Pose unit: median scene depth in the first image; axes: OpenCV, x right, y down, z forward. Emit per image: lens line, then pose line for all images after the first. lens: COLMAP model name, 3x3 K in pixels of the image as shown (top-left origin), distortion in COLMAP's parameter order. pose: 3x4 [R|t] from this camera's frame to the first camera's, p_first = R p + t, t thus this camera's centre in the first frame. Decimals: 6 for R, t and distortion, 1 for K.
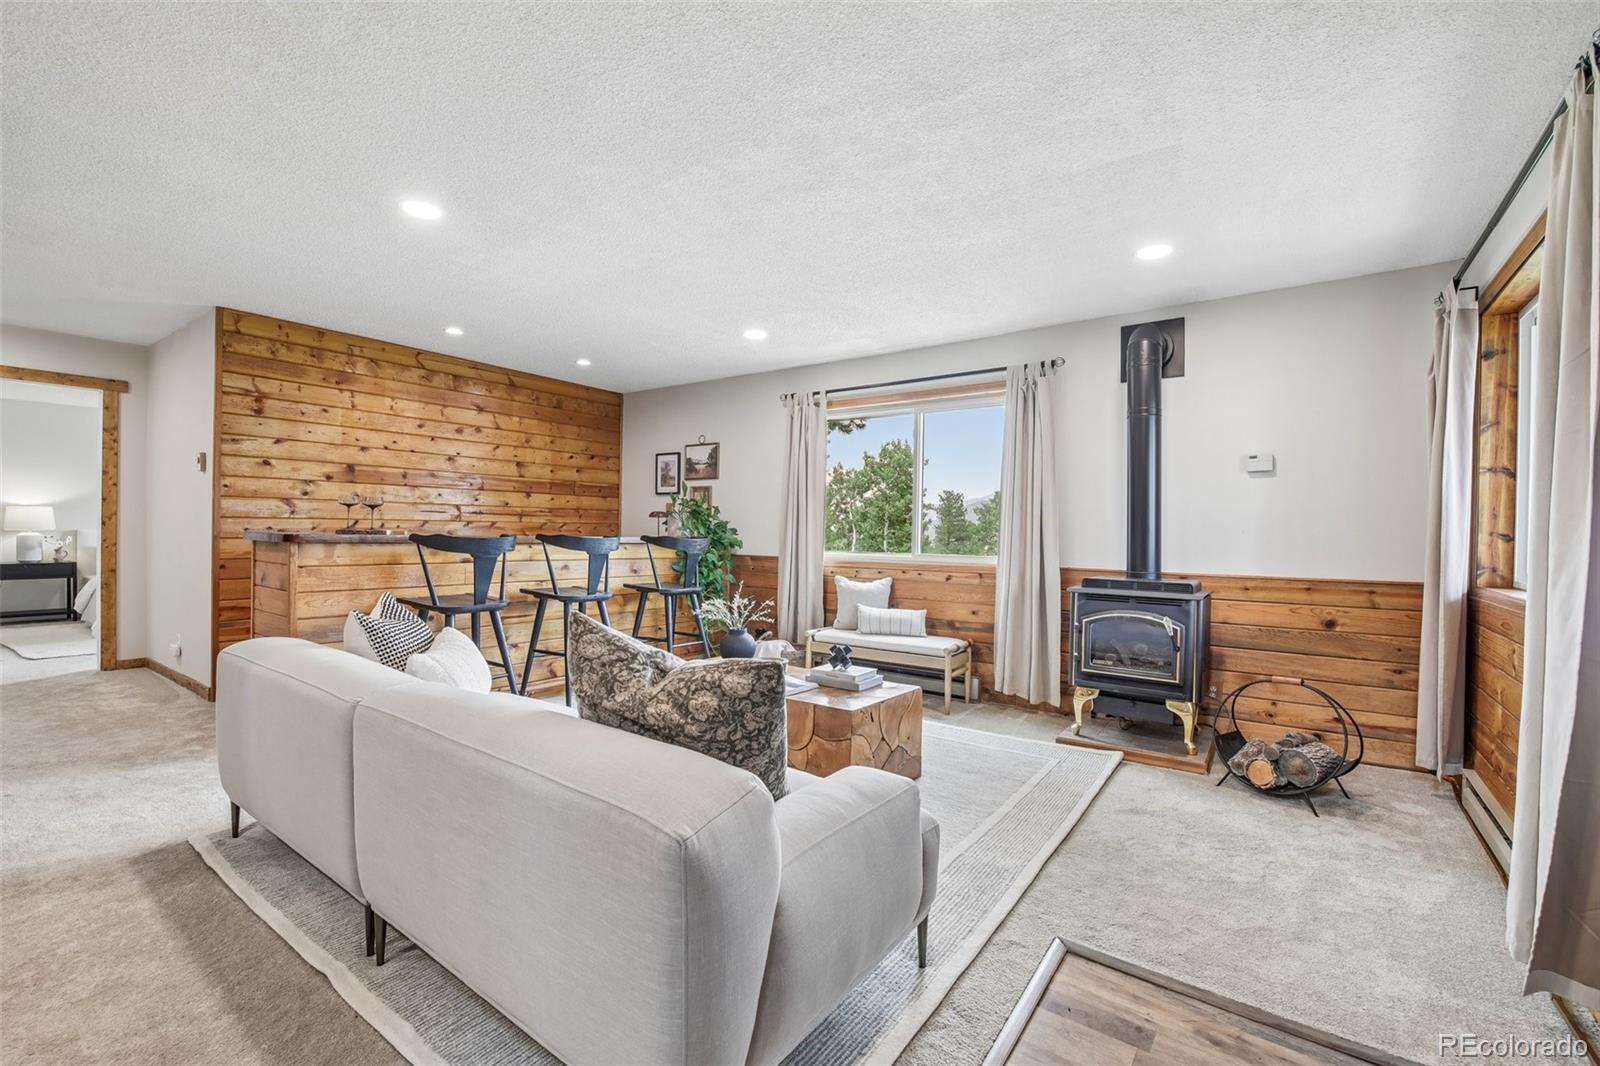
lens RADIAL K [[693.8, 0, 794.6], [0, 693.8, 542.7], [0, 0, 1]] dist [-0.000716, -0.011754]
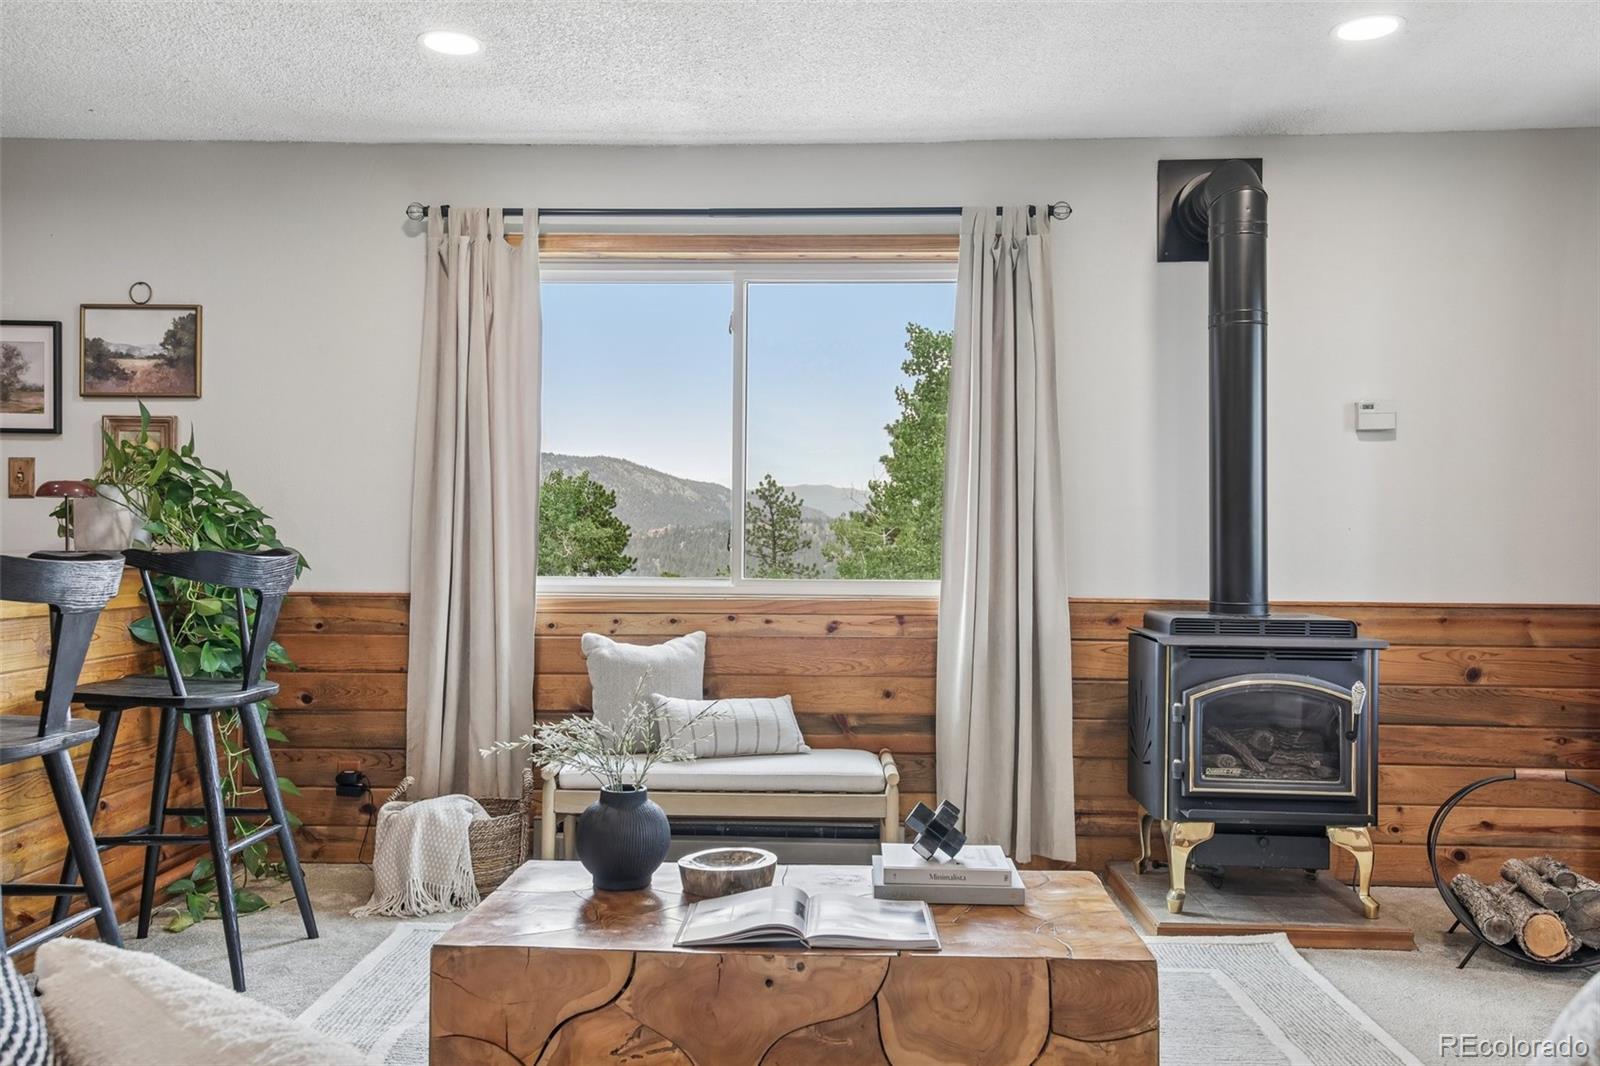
lens RADIAL K [[1303.7, 0, 797.6], [0, 1303.7, 541.0], [0, 0, 1]] dist [0.036910, 0.002201]
pose [[0.831783, -0.011968, 0.554972, -0.321004], [0.013320, 0.999910, 0.001599, -0.011626], [-0.554941, 0.006062, 0.831868, 0.263967]]
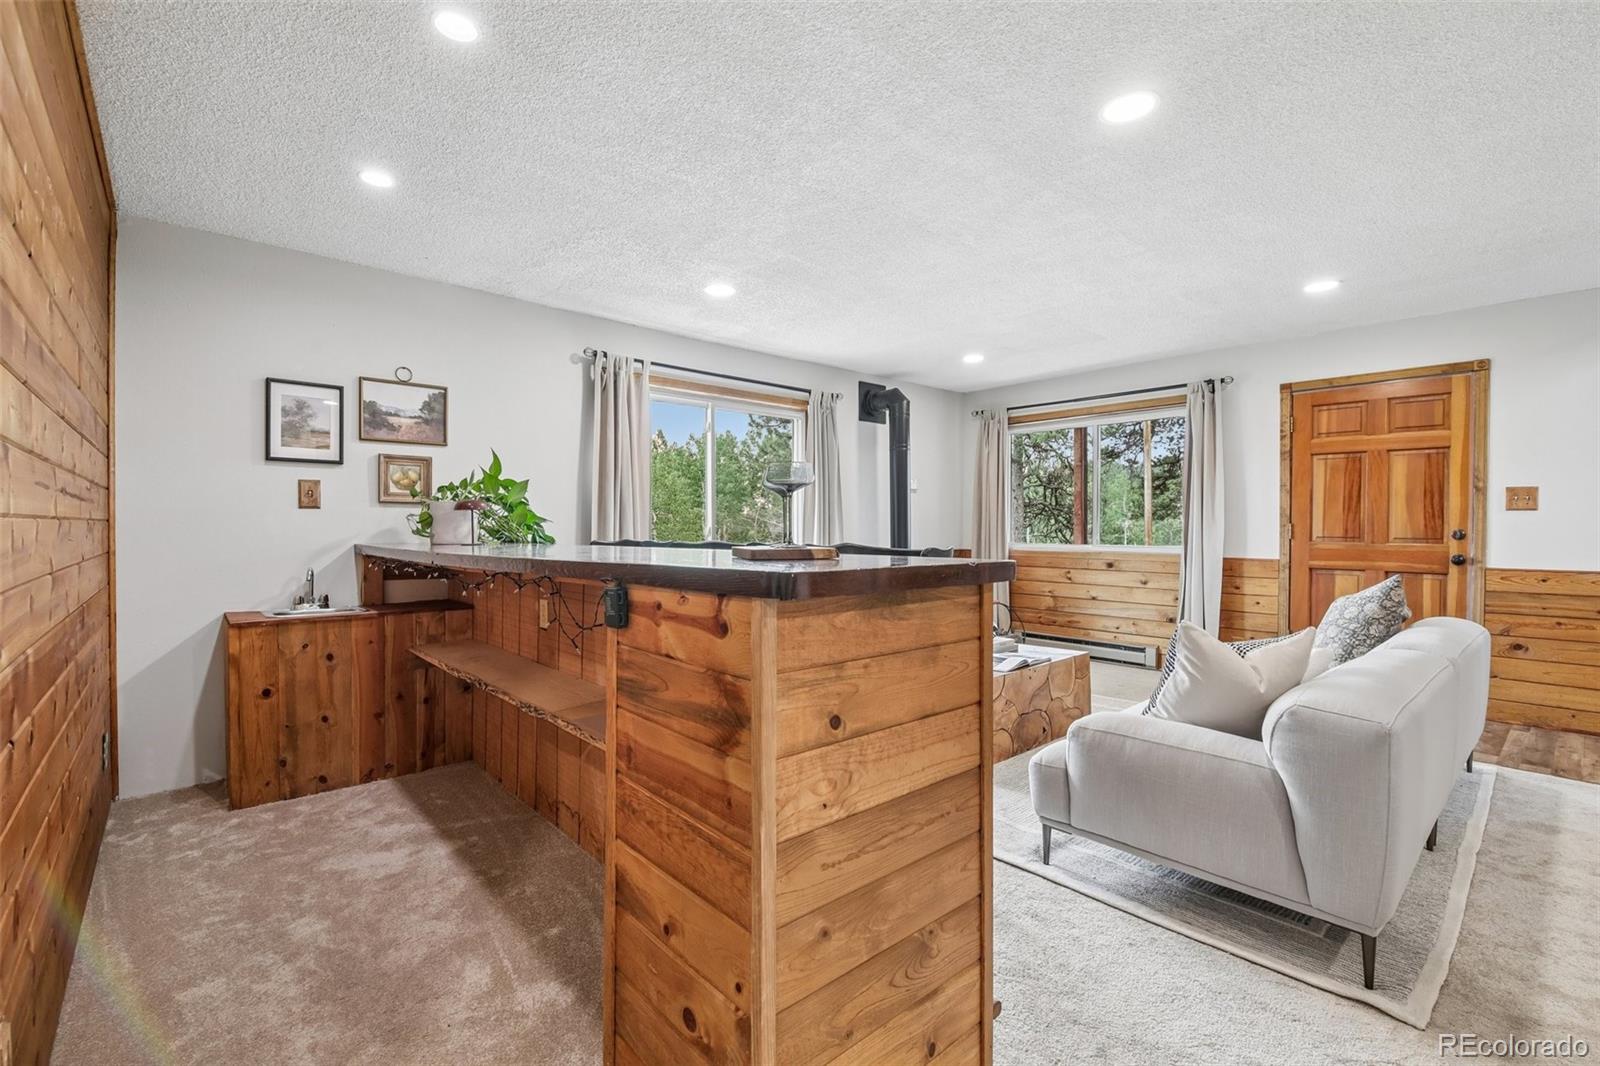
lens RADIAL K [[691.3, 0, 791.8], [0, 691.3, 535.8], [0, 0, 1]] dist [0.000523, -0.007756]
pose [[0.215839, -0.027091, 0.976053, -0.856526], [0.019517, 0.999535, 0.023427, -0.028371], [-0.976234, 0.013993, 0.216267, 0.756824]]
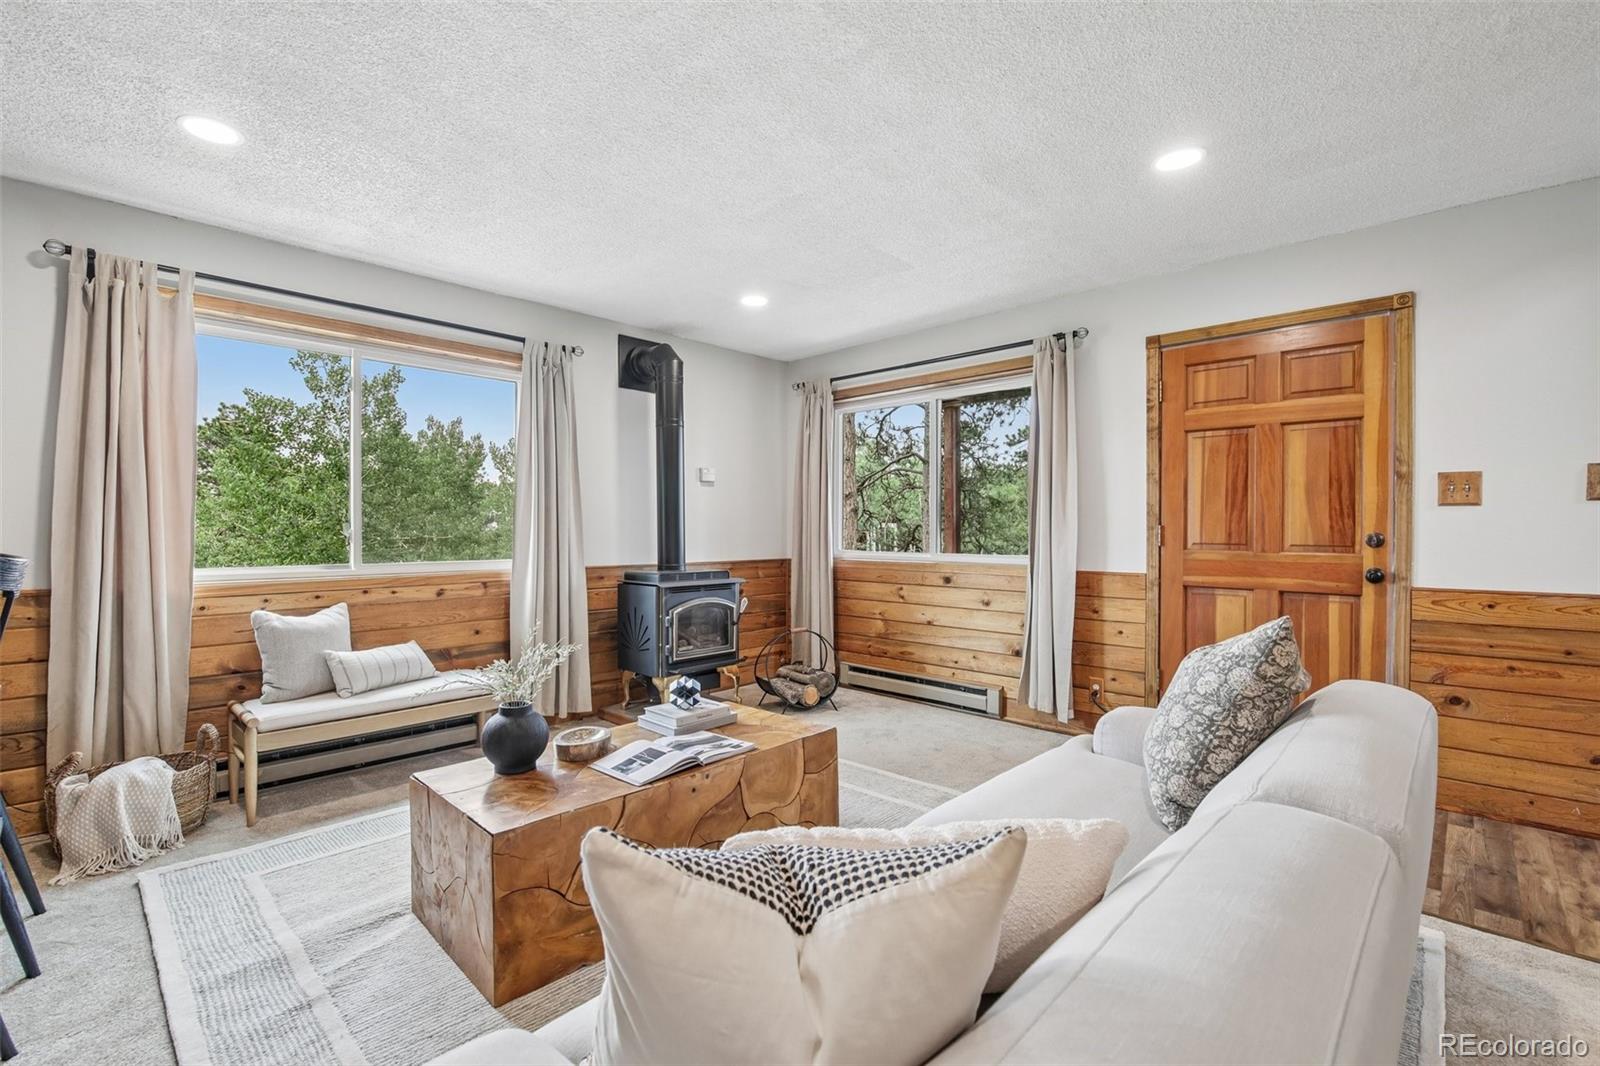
lens RADIAL K [[691.9, 0, 794.1], [0, 691.9, 535.2], [0, 0, 1]] dist [-0.001118, -0.011094]
pose [[0.133469, -0.020042, 0.990850, -0.489715], [0.019040, 0.999663, 0.017655, -0.017958], [-0.990870, 0.016509, 0.133805, 0.545268]]
